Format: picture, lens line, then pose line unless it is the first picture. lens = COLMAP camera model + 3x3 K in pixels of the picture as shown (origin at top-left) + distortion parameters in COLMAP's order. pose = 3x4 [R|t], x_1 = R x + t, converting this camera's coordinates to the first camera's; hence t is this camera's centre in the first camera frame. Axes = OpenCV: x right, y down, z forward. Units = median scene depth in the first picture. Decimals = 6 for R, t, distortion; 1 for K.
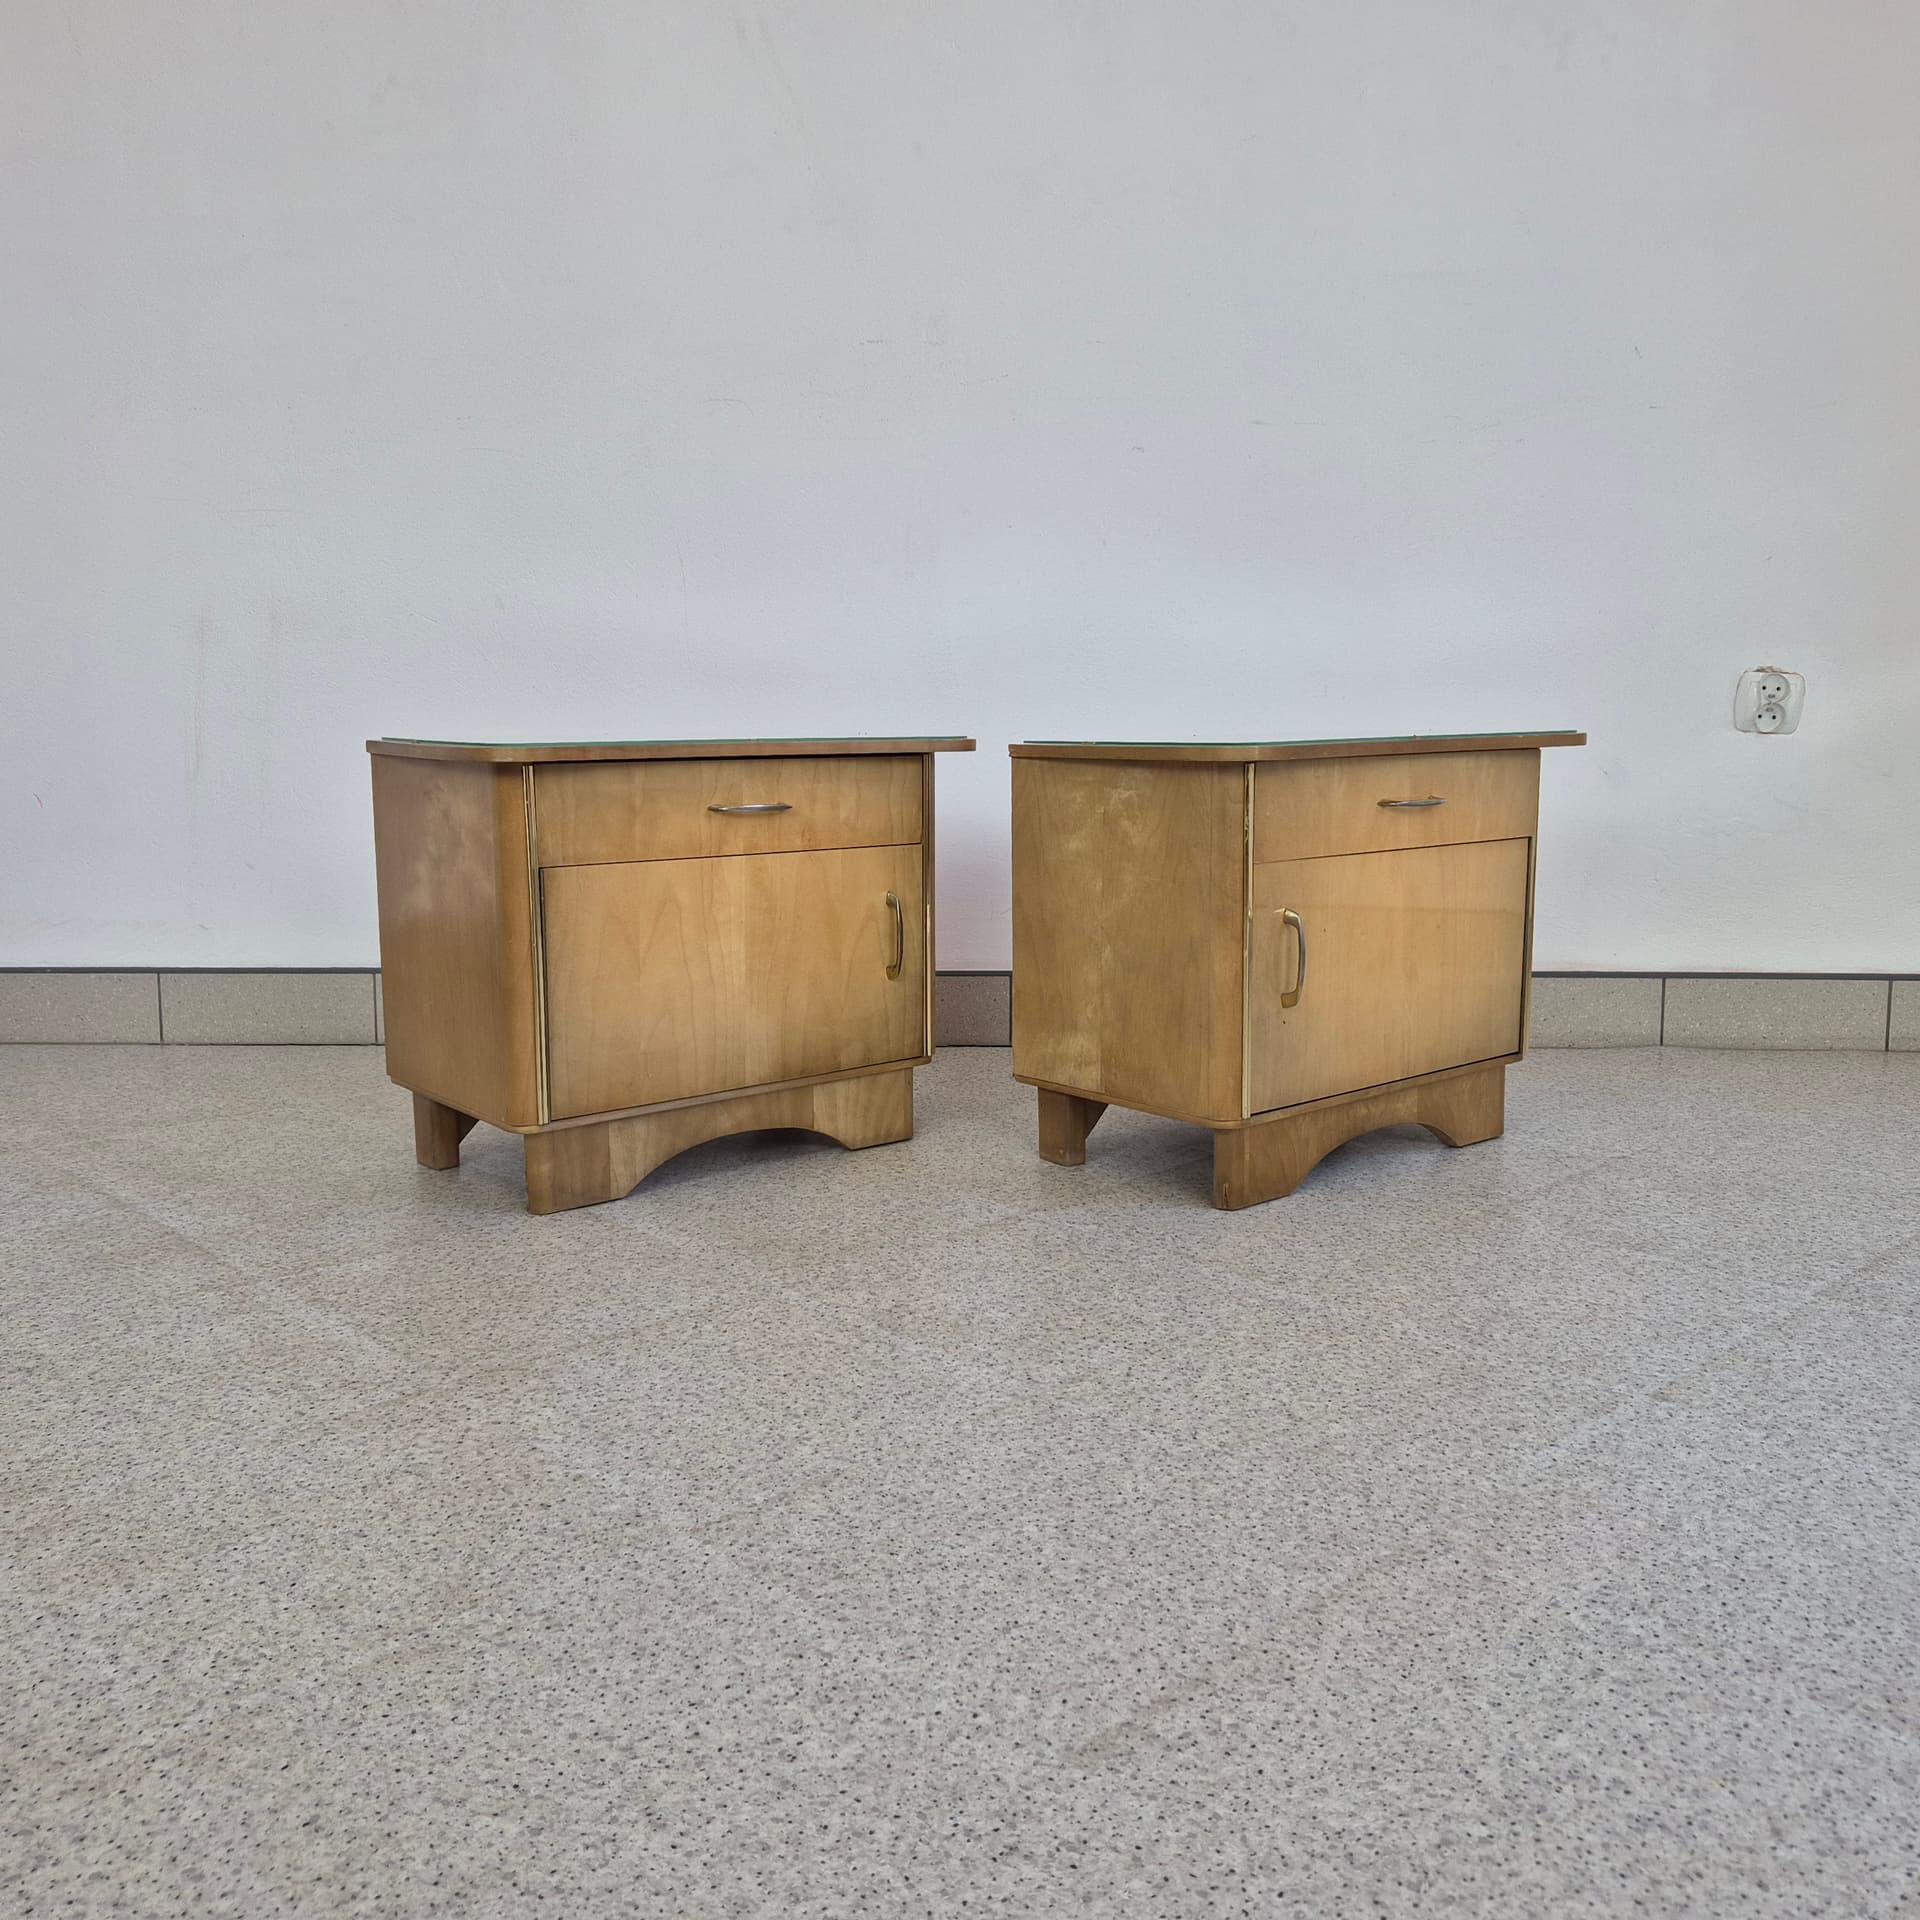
lens RADIAL K [[1719.4, 0, 960.0], [0, 1719.4, 948.1], [0, 0, 1]] dist [0.088034, -0.110091]
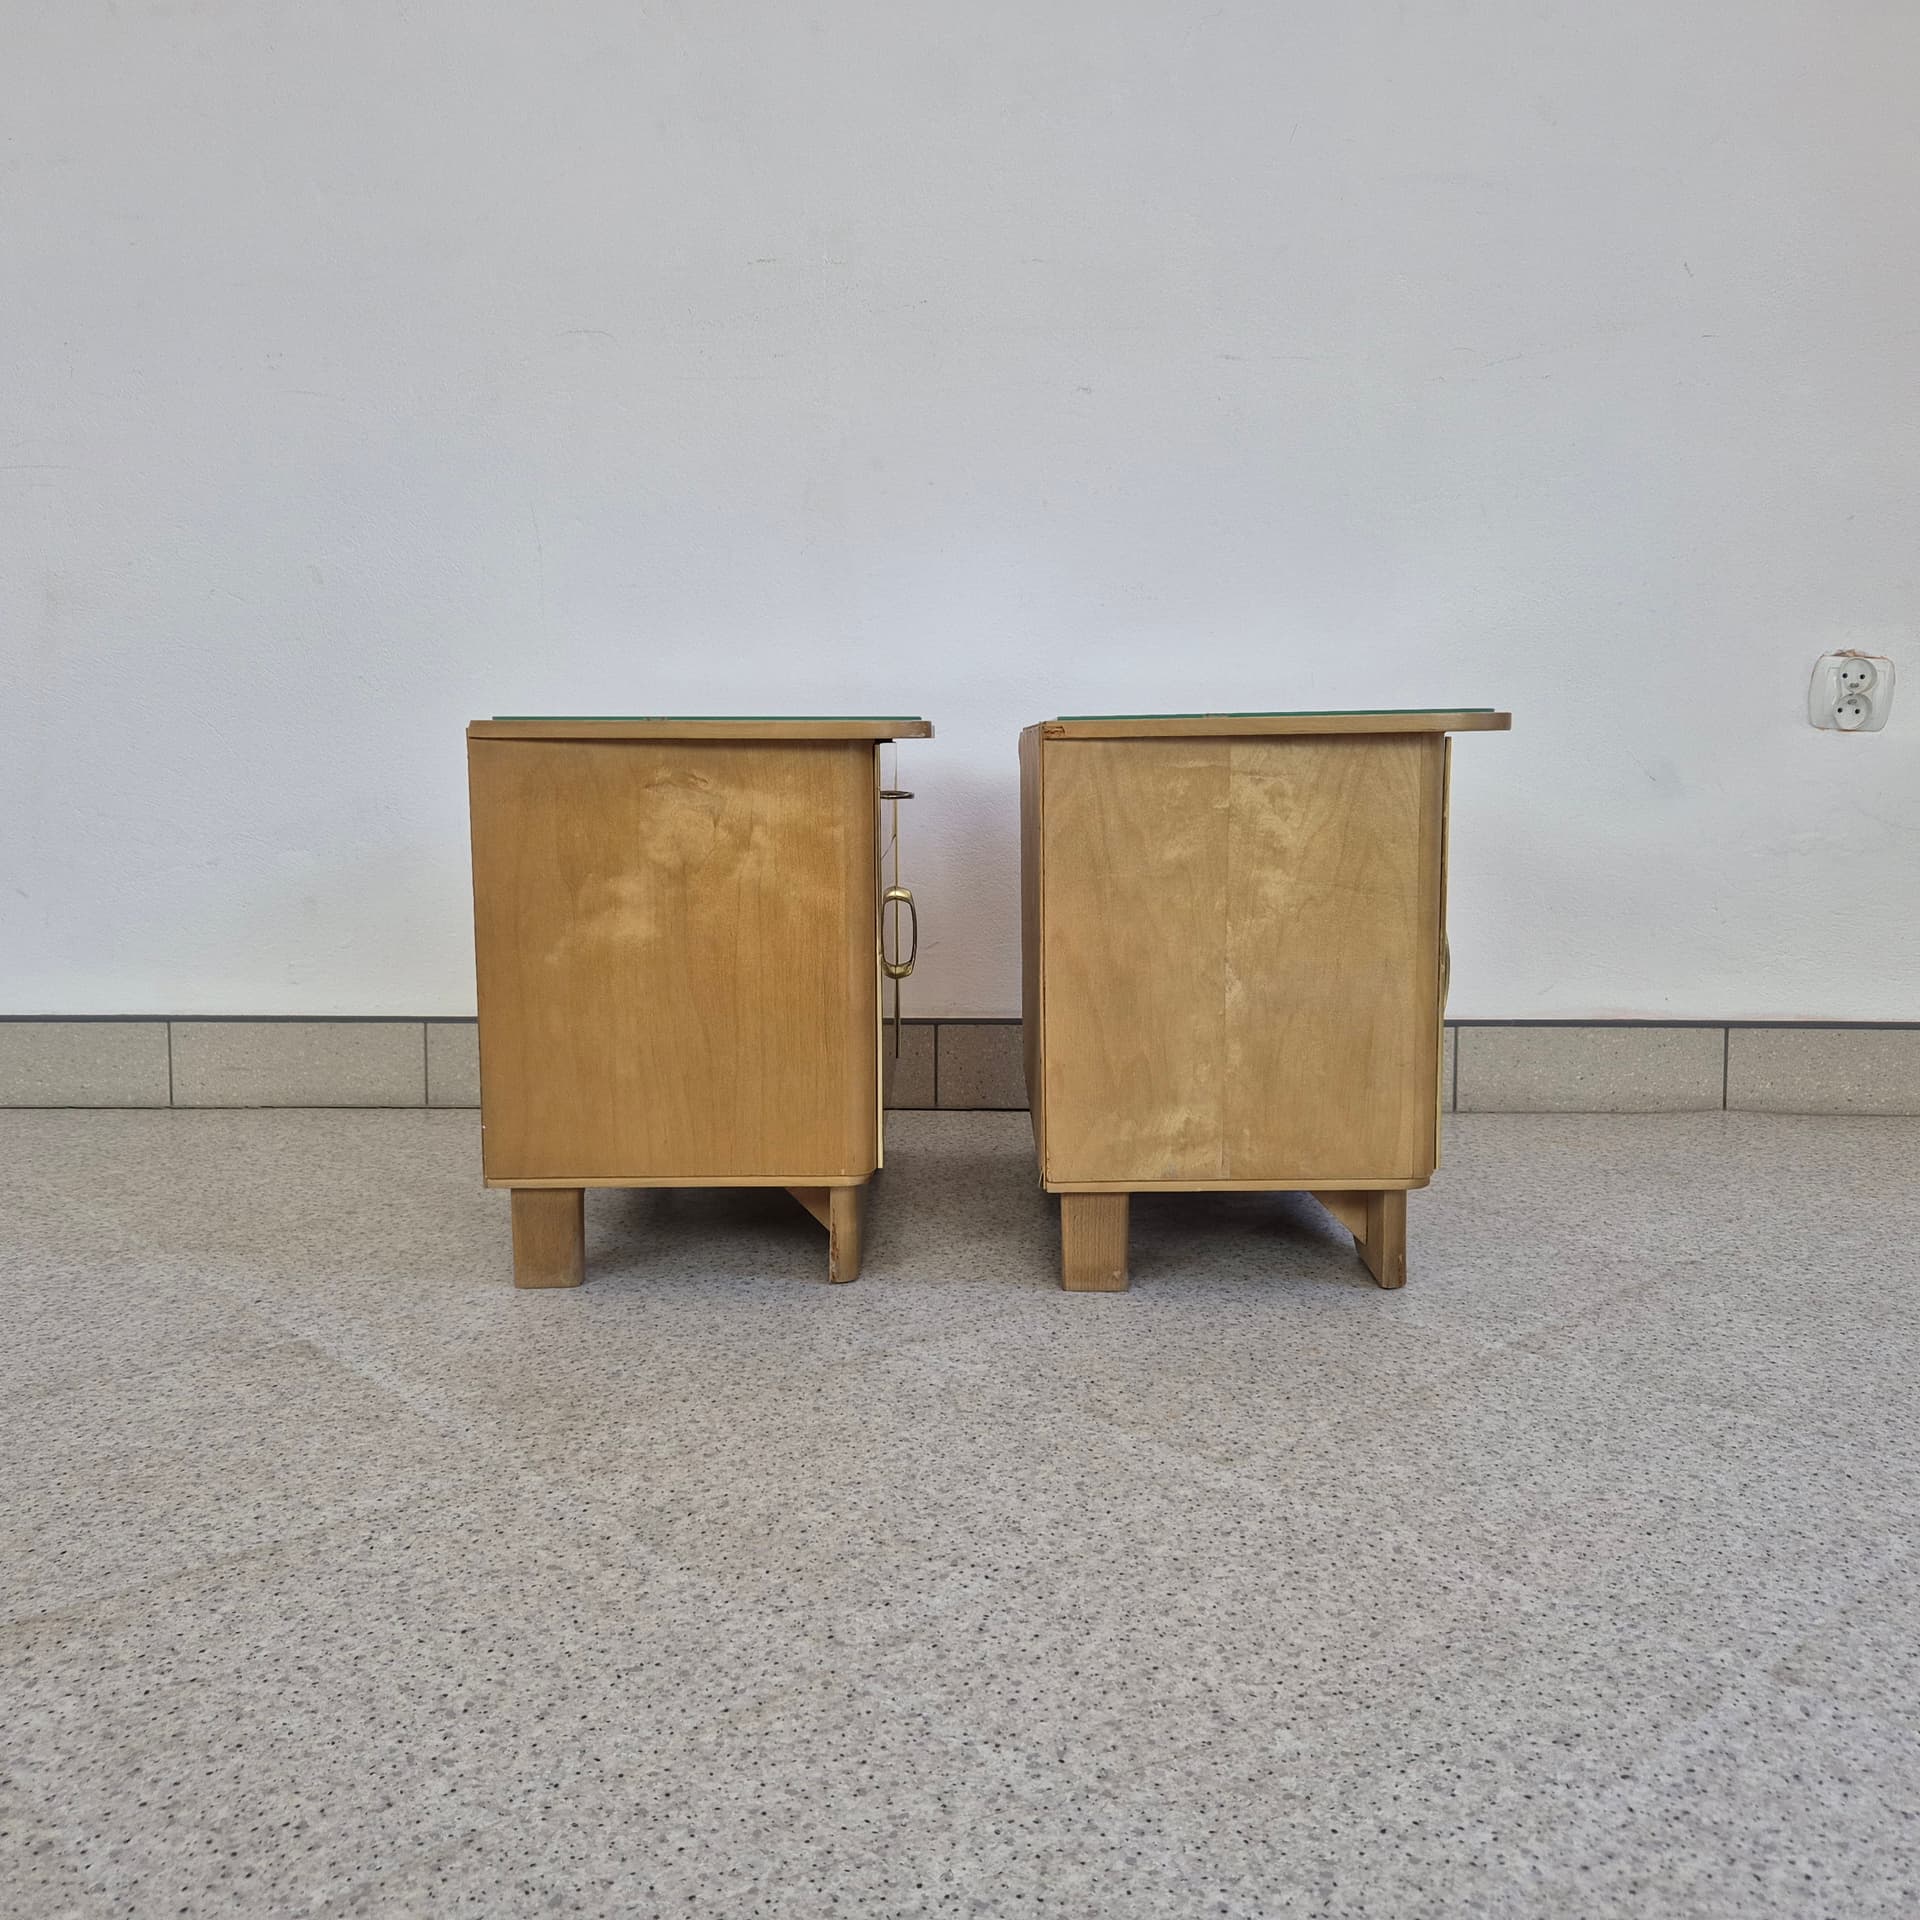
lens RADIAL K [[1741.3, 0, 962.7], [0, 1741.3, 947.1], [0, 0, 1]] dist [0.054488, -0.041933]
pose [[0.999975, 0.000034, -0.007133, 0.087834], [-0.000223, 0.999647, -0.026583, 0.002300], [0.007129, 0.026584, 0.999621, 0.294966]]
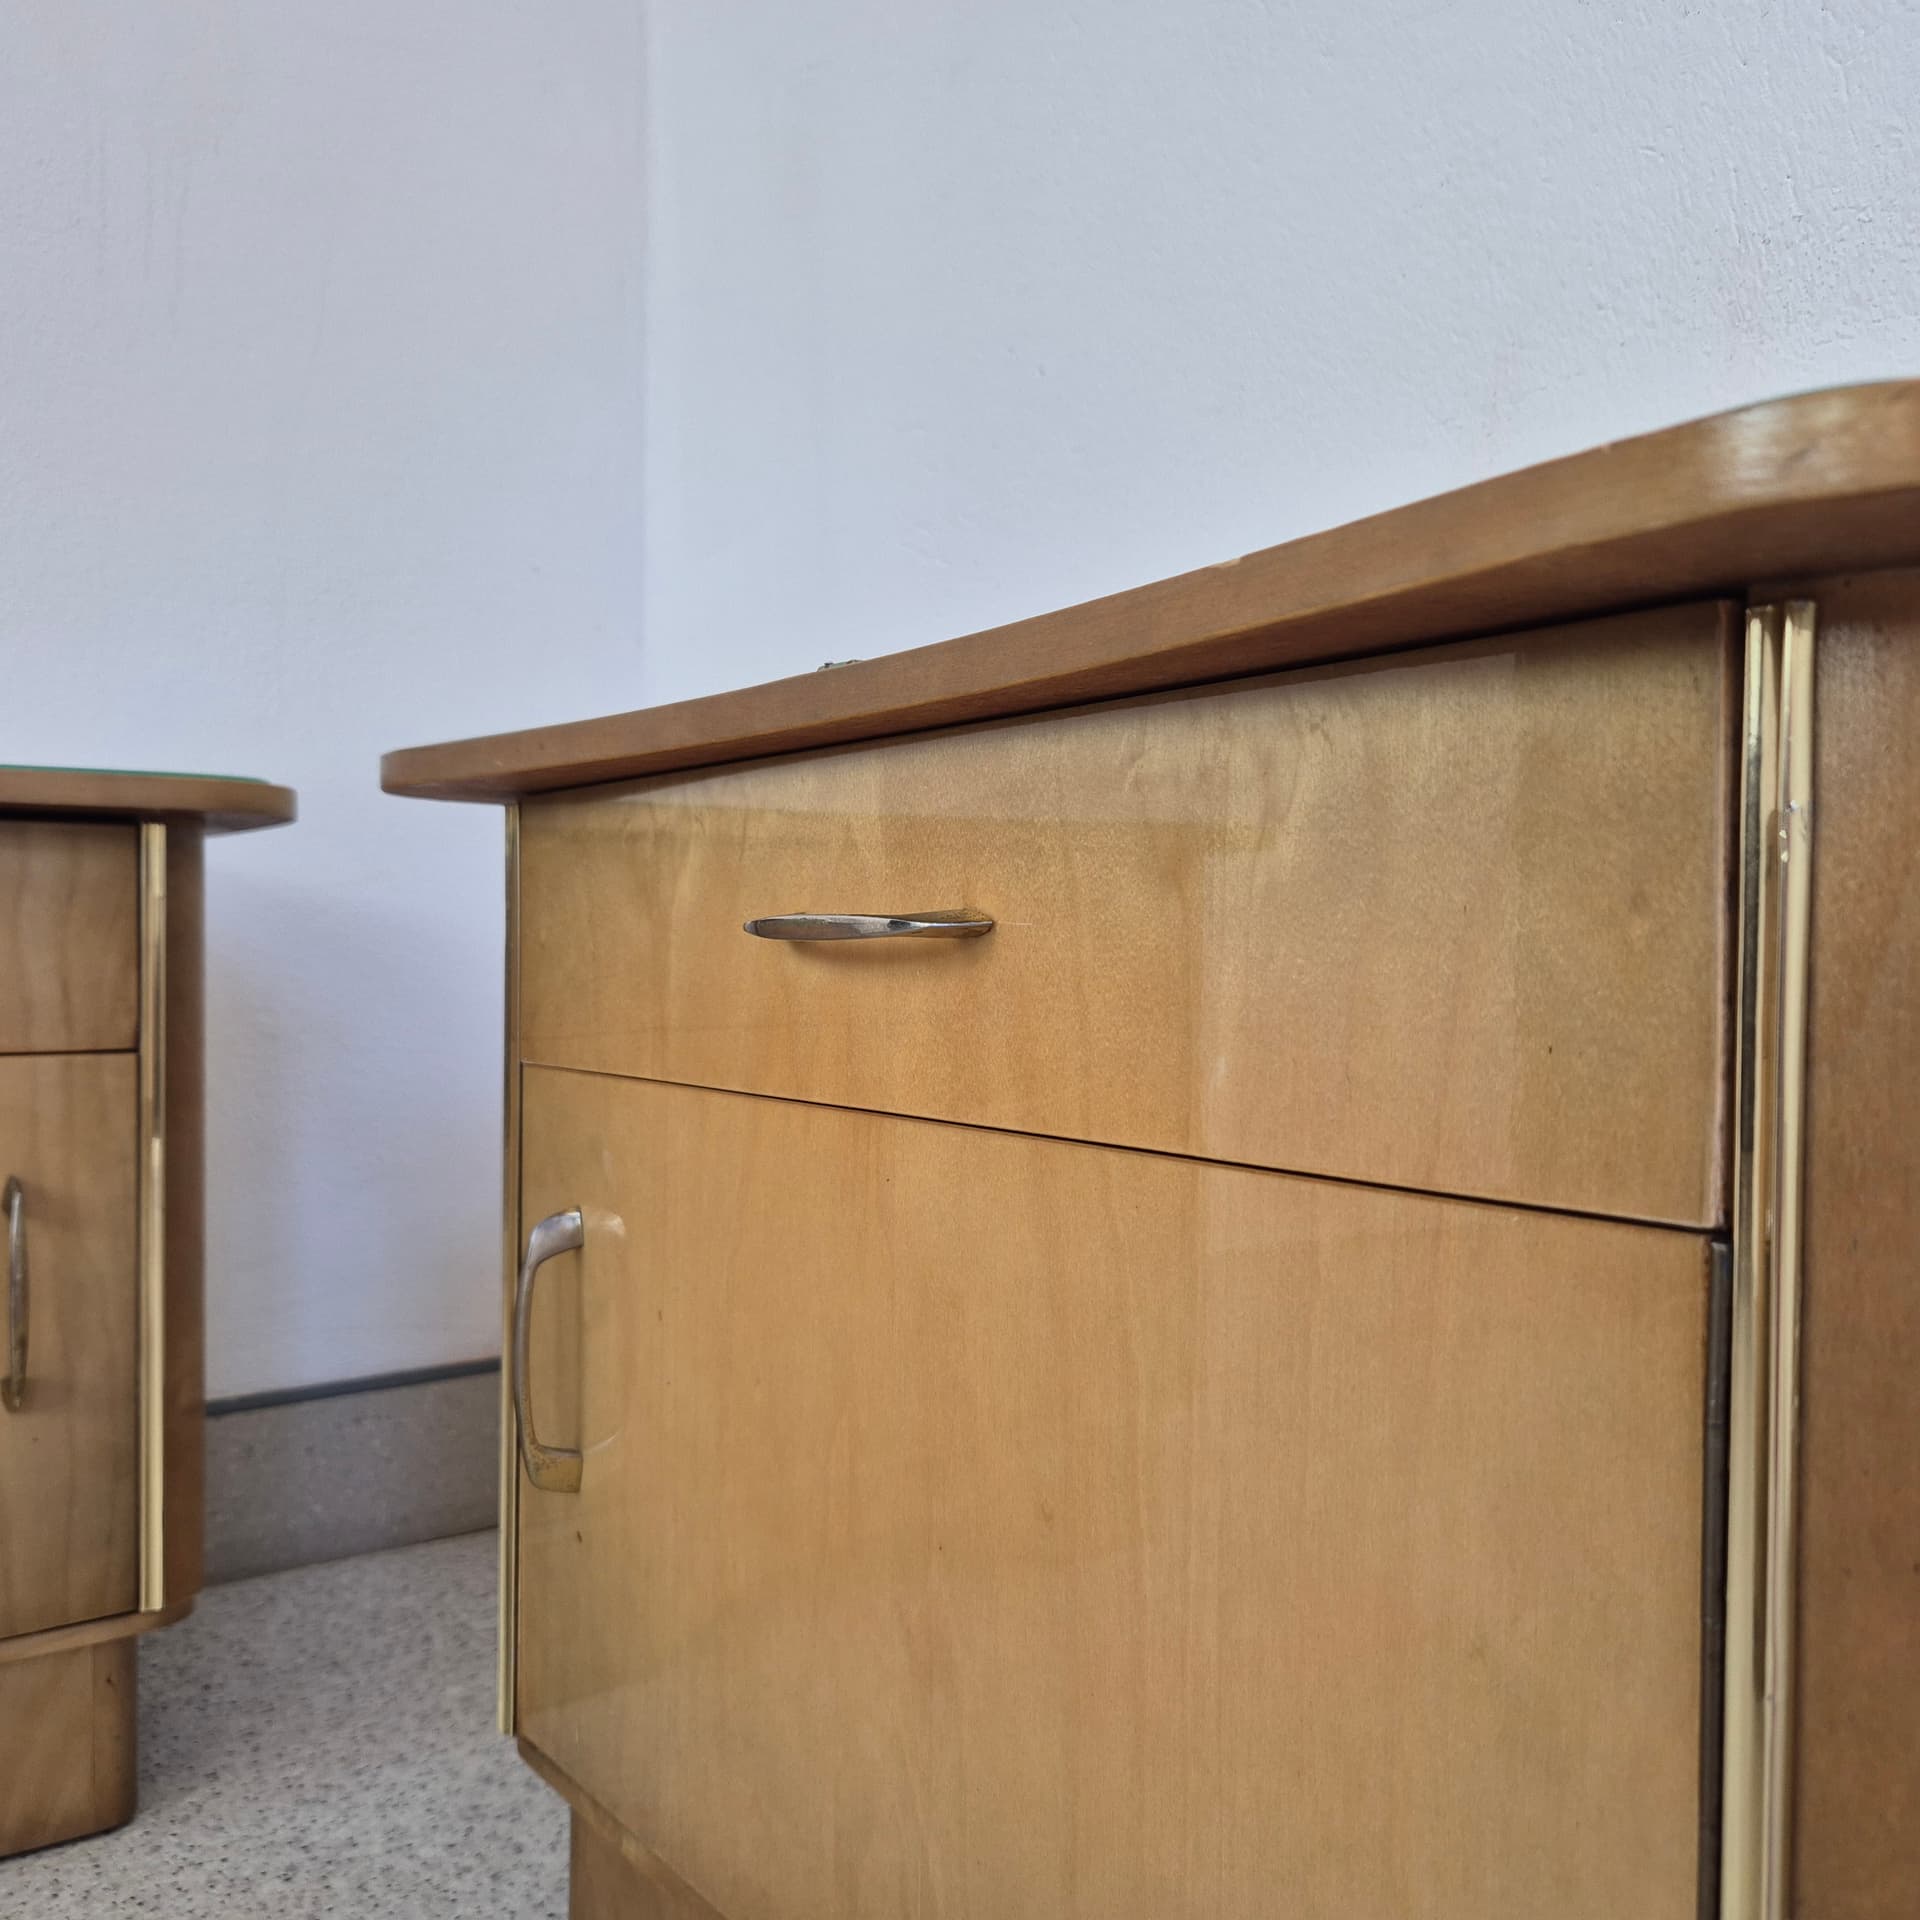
lens RADIAL K [[1778.8, 0, 989.0], [0, 1778.8, 968.2], [0, 0, 1]] dist [0.049206, -0.052091]
pose [[0.998485, 0.012240, -0.053649, 0.260267], [-0.018206, 0.993524, -0.112154, -0.051804], [0.051928, 0.112961, 0.992242, 0.842609]]
